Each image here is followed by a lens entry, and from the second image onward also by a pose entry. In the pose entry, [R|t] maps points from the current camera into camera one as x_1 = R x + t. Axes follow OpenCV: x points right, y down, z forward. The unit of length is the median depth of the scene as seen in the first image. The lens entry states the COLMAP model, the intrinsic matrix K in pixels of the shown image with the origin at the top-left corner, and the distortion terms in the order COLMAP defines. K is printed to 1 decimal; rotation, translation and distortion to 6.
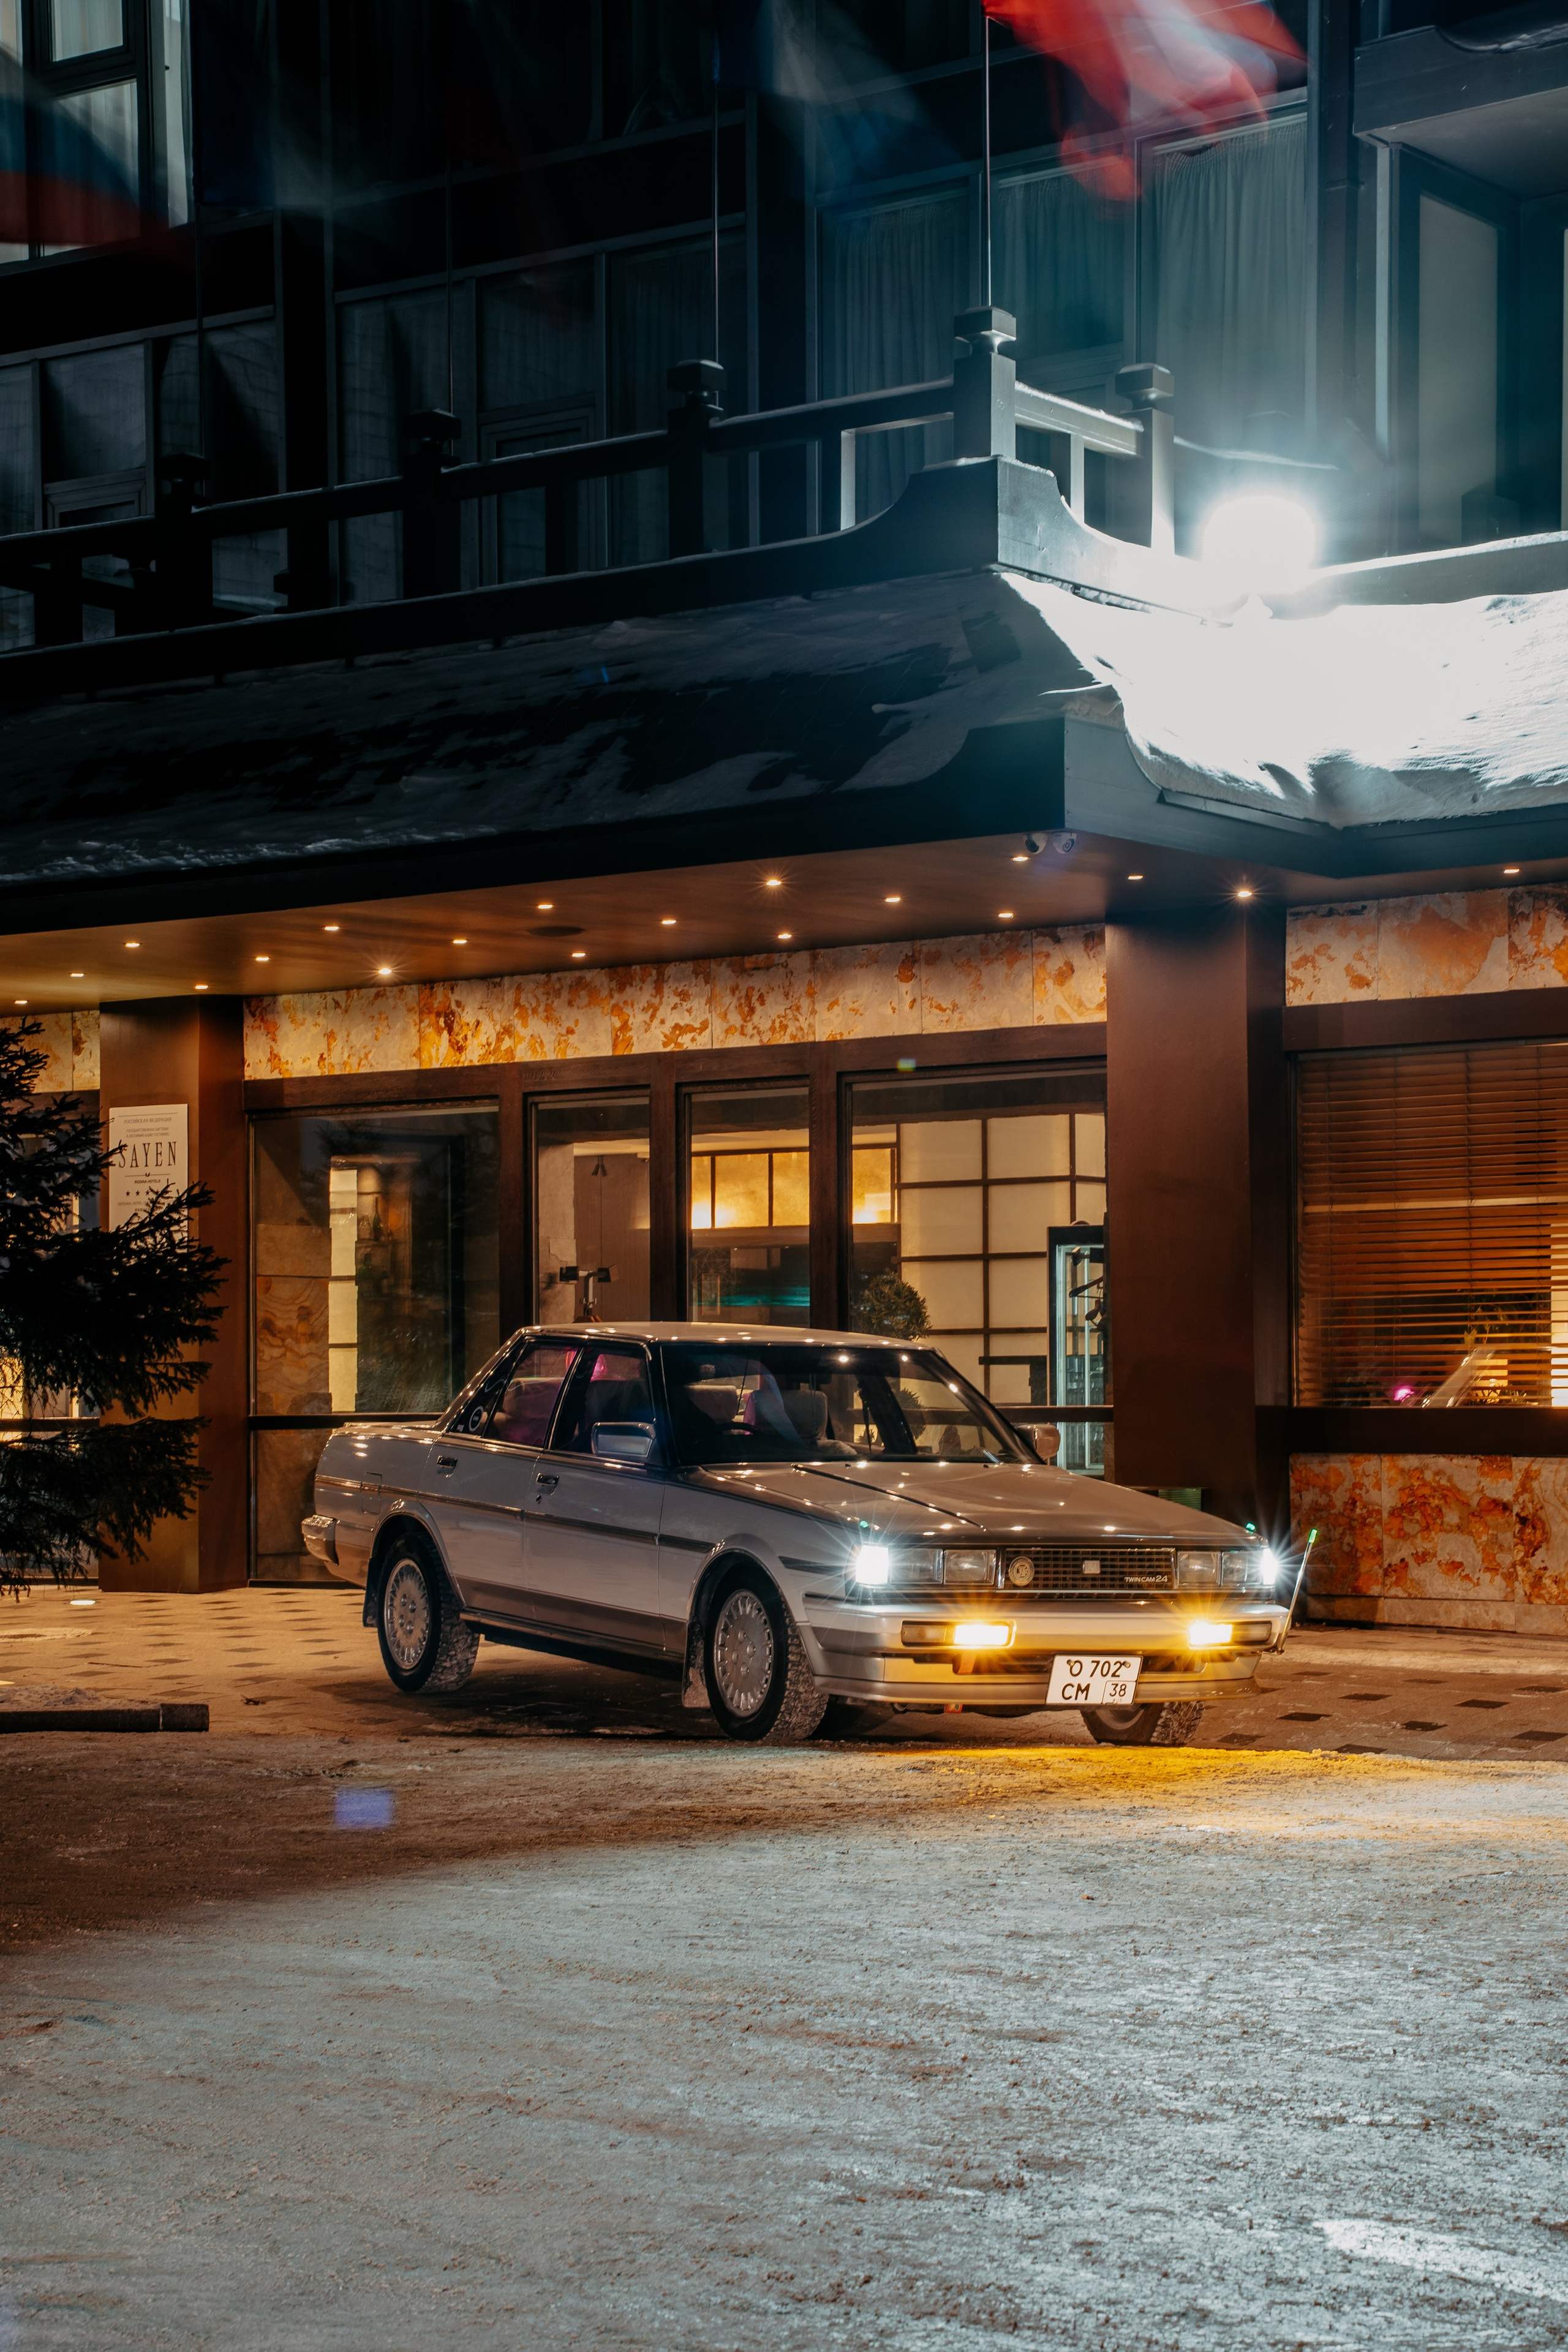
lens RADIAL K [[4433.1, 0, 780.4], [0, 4433.1, 1233.5], [0, 0, 1]] dist [0.356965, 0.142353]
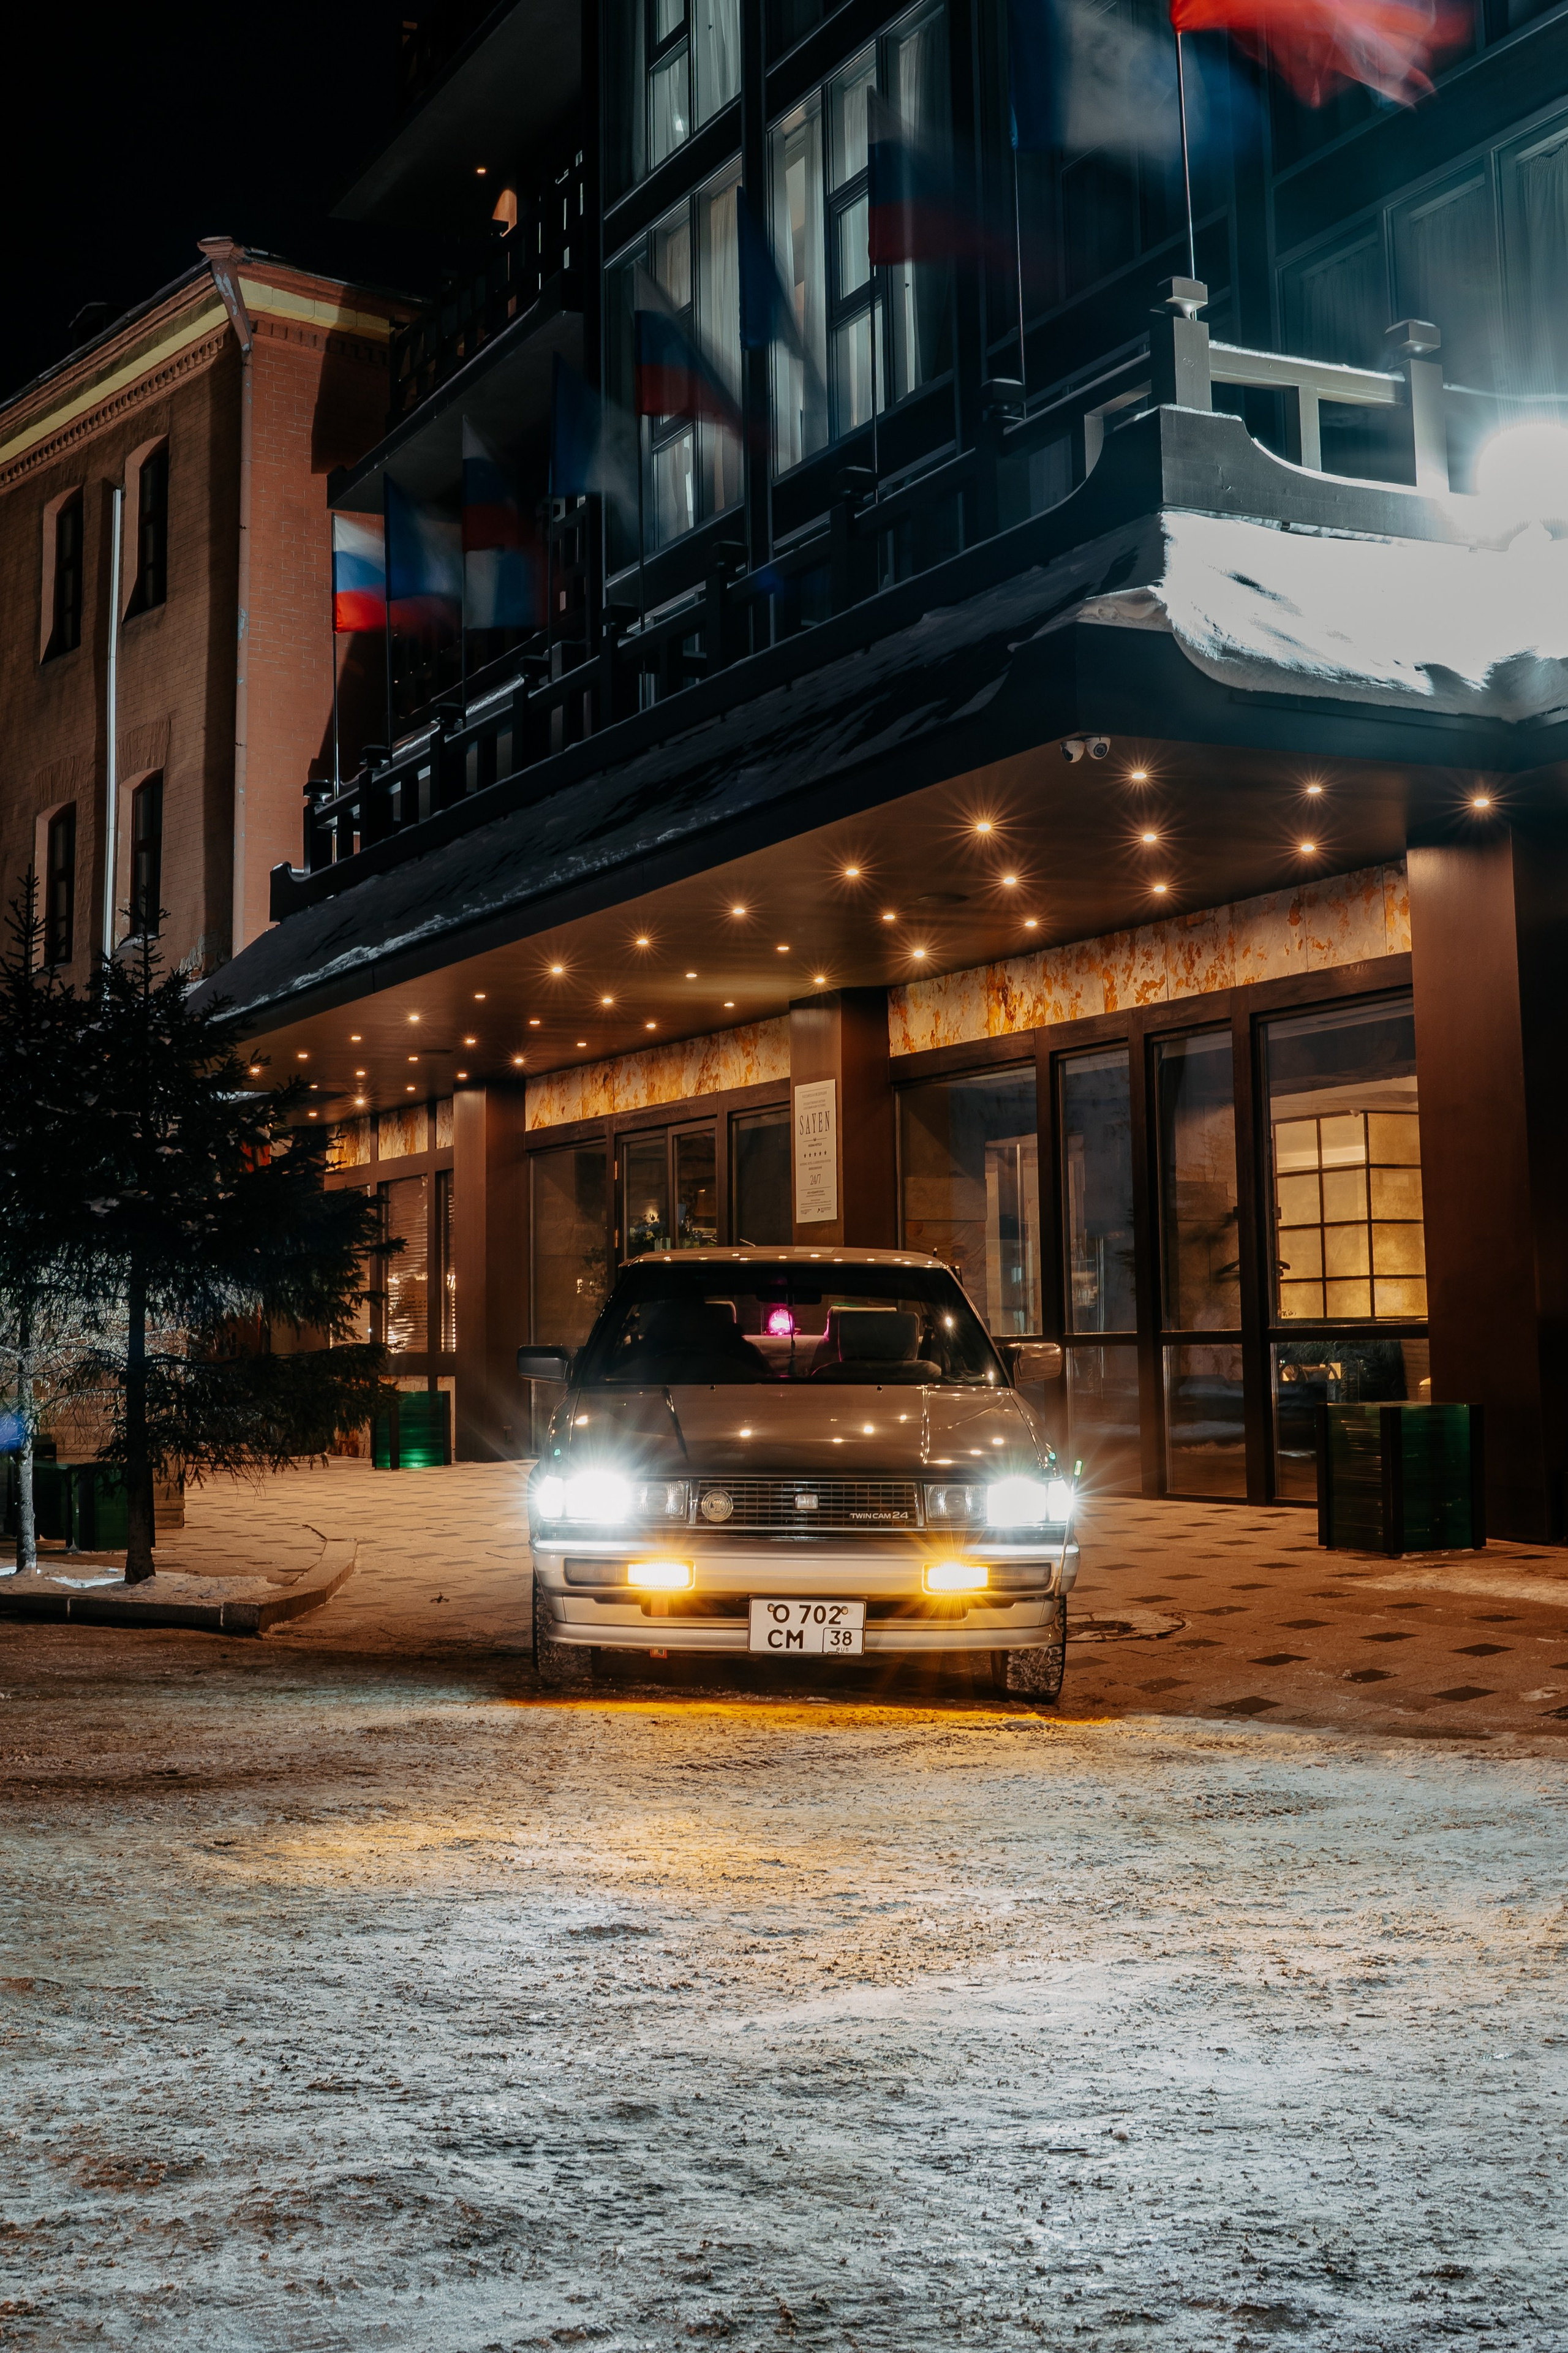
lens RADIAL K [[2915.1, 0, 706.8], [0, 2915.1, 1008.7], [0, 0, 1]] dist [-0.084678, -0.010026]
pose [[0.876412, -0.061221, -0.477654, 0.253487], [0.026550, 0.996520, -0.079009, 0.015755], [0.480829, 0.056563, 0.874988, 0.347066]]
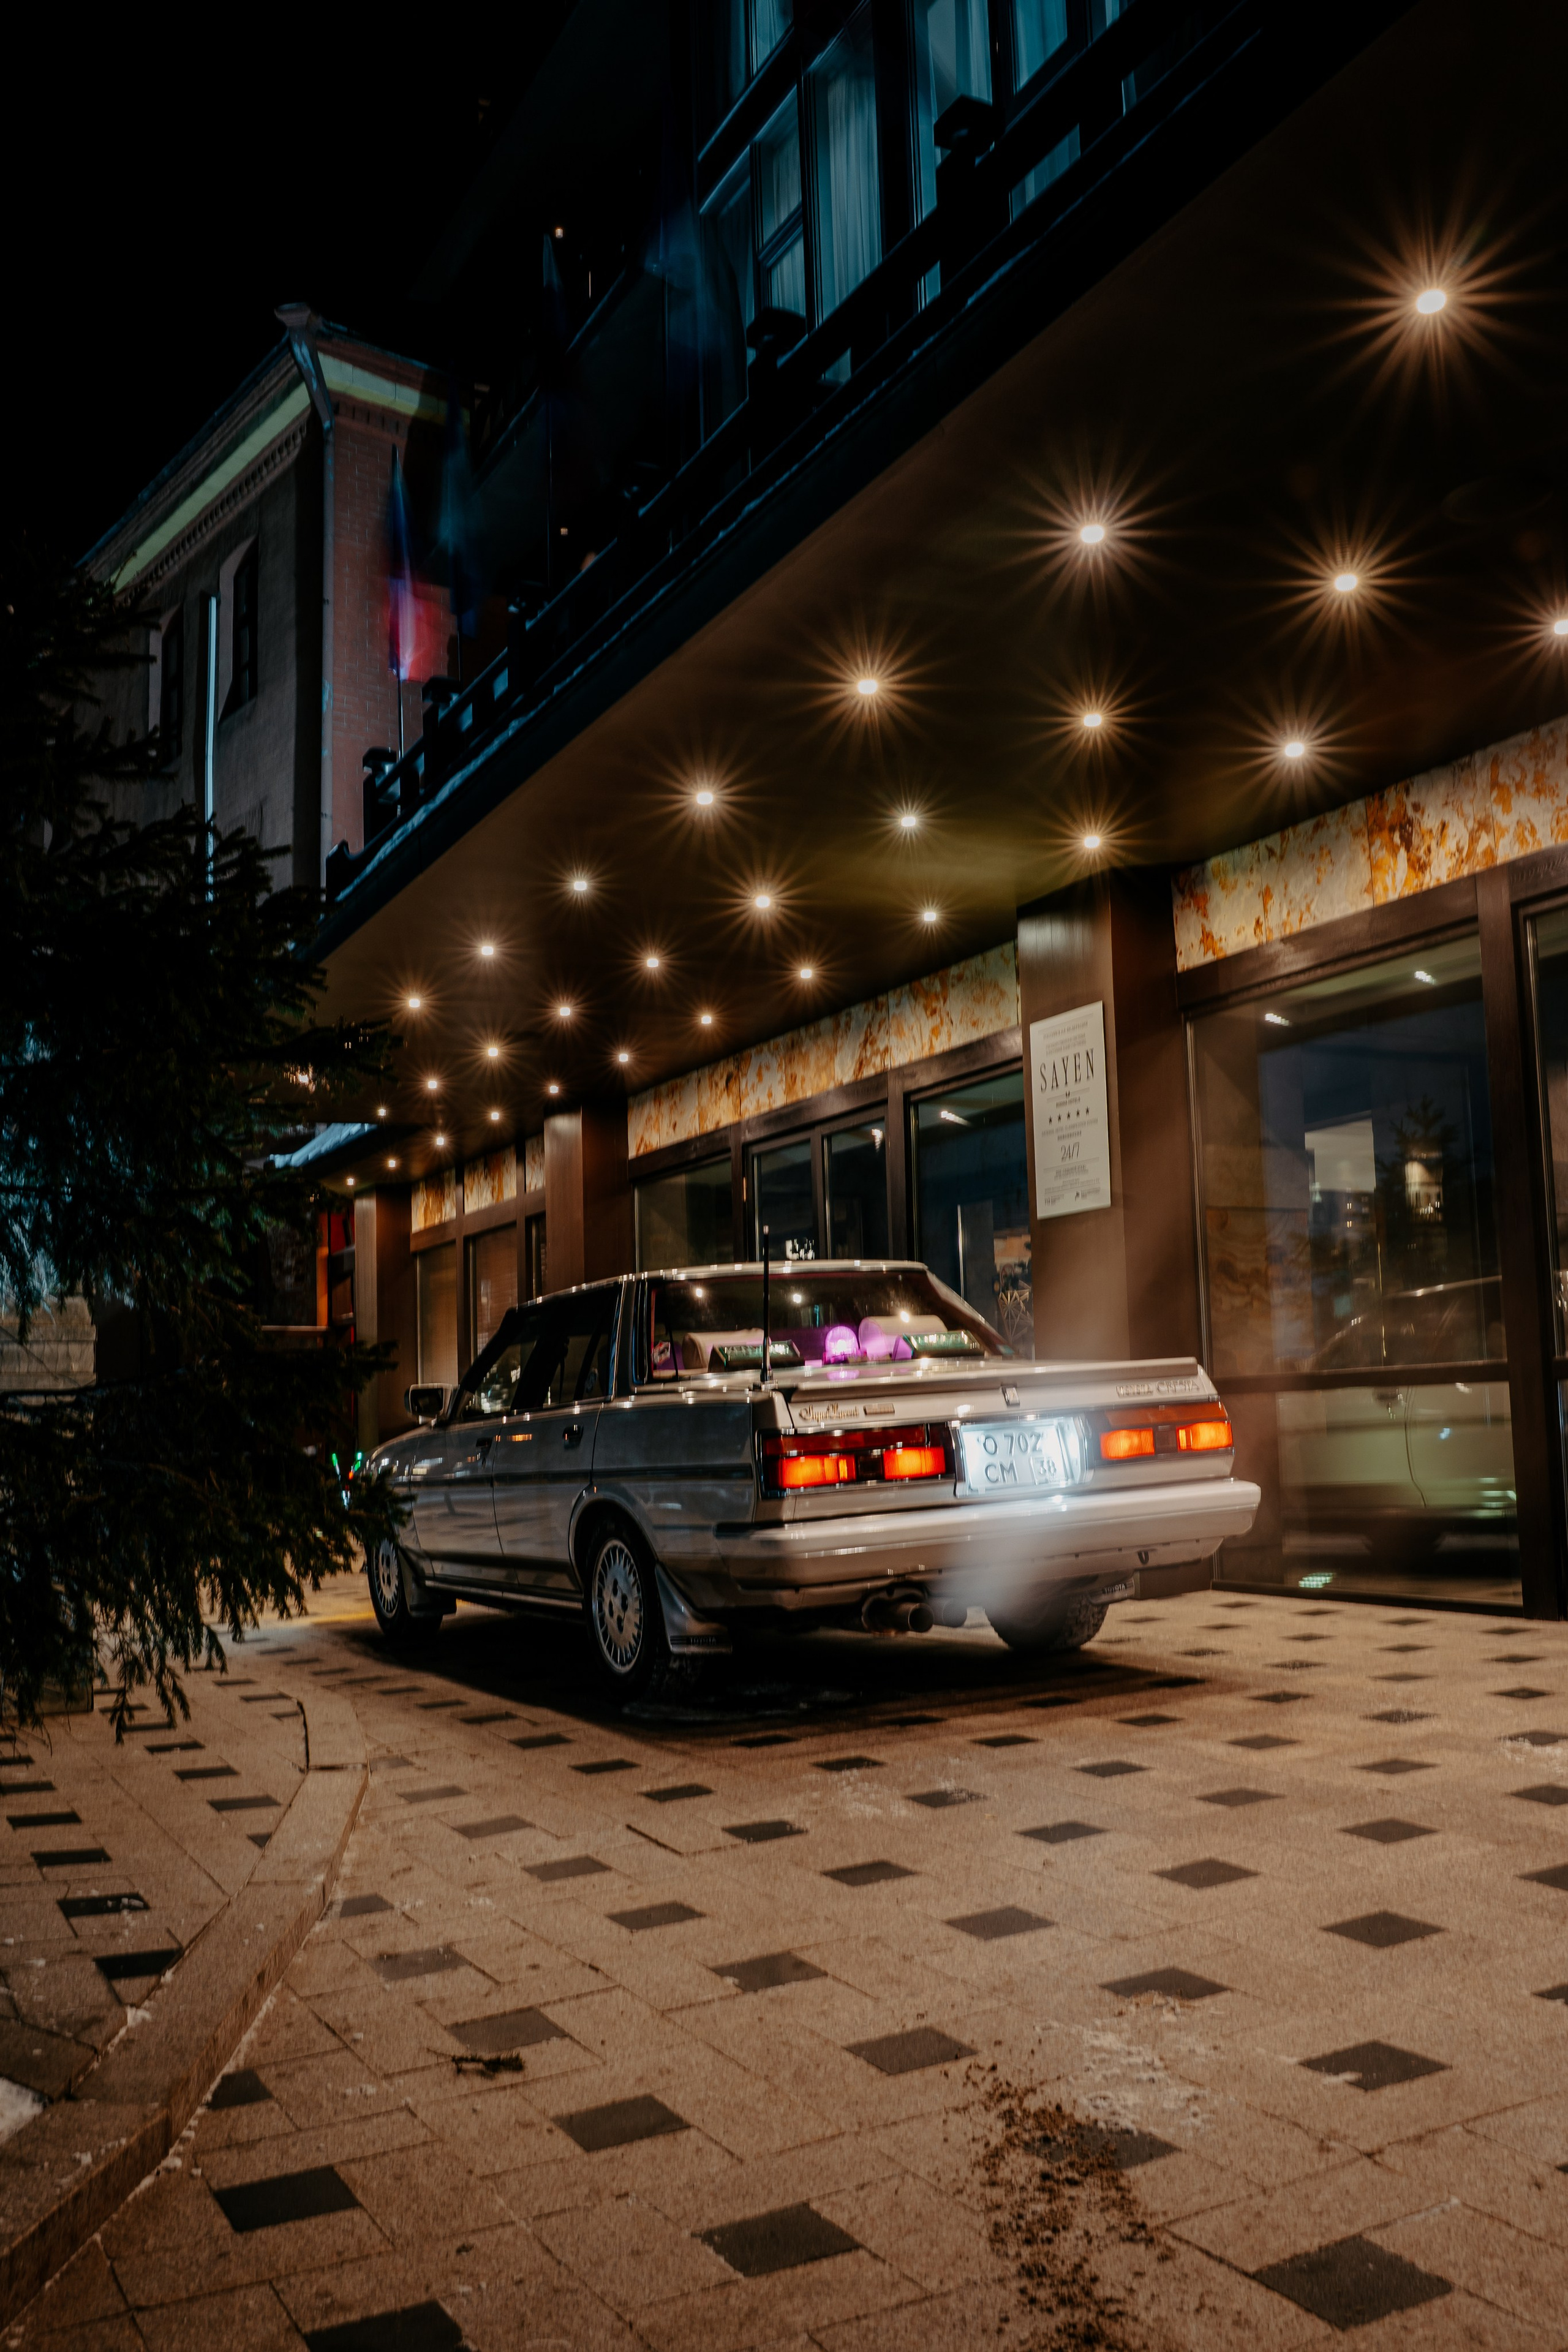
lens RADIAL K [[2005.0, 0, 779.8], [0, 2005.0, 1230.0], [0, 0, 1]] dist [-0.071627, 0.001700]
pose [[0.889199, -0.063770, -0.453054, -0.025234], [0.043099, 0.997510, -0.055816, 0.036761], [0.455485, 0.030105, 0.889734, 0.764572]]
